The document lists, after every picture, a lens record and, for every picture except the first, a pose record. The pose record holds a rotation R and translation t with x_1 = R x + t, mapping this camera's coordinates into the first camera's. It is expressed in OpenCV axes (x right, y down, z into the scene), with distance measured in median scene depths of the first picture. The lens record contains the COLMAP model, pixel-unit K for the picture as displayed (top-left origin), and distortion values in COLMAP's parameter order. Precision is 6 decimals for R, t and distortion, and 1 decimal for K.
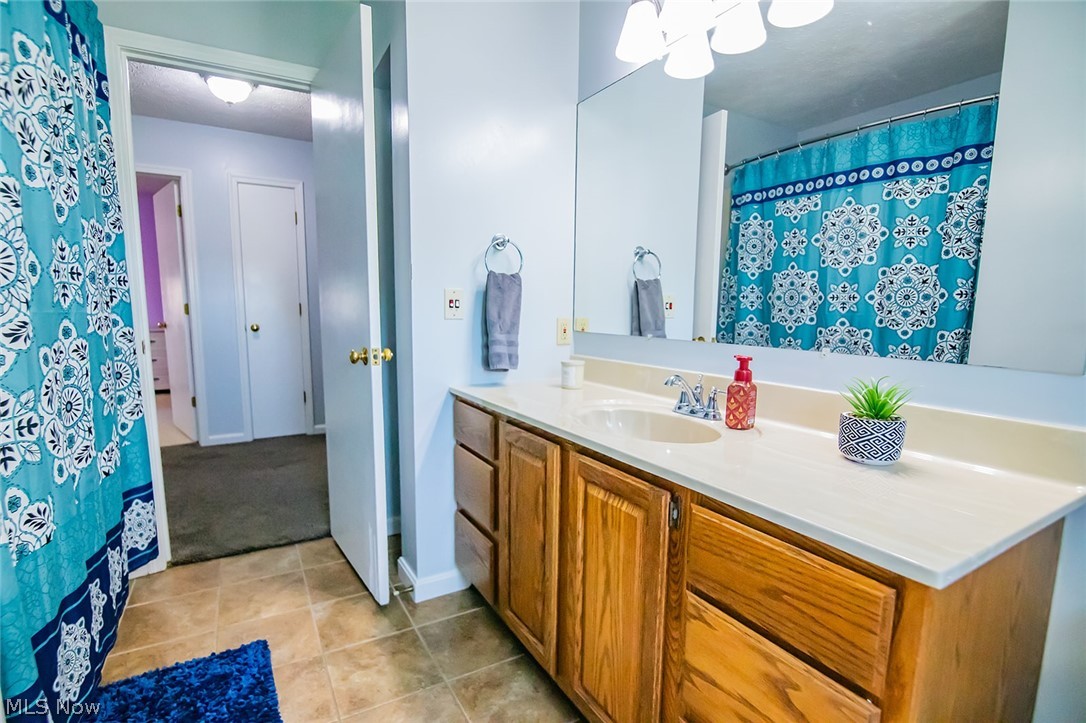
lens RADIAL K [[516.1, 0, 530.0], [0, 516.1, 378.1], [0, 0, 1]] dist [-0.017610, 0.000467]
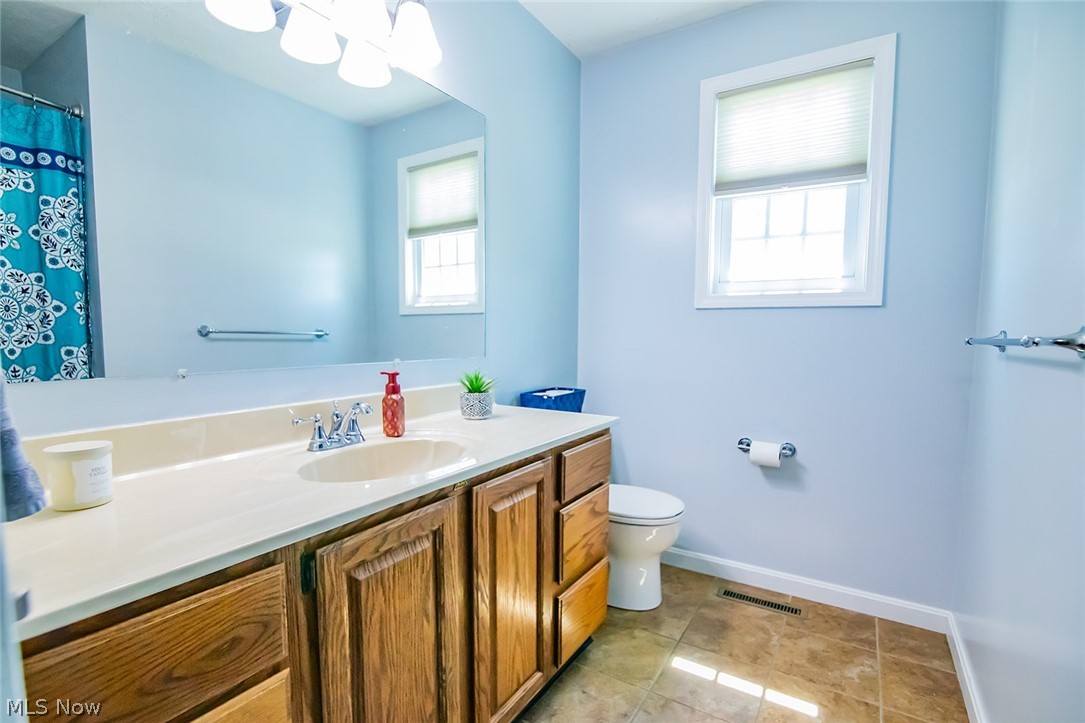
lens RADIAL K [[515.7, 0, 529.5], [0, 515.7, 378.1], [0, 0, 1]] dist [-0.017610, 0.000467]
pose [[-0.466281, -0.094916, 0.879530, -0.431071], [0.102686, 0.981699, 0.160381, -0.106649], [-0.878657, 0.165098, -0.448001, 0.743581]]
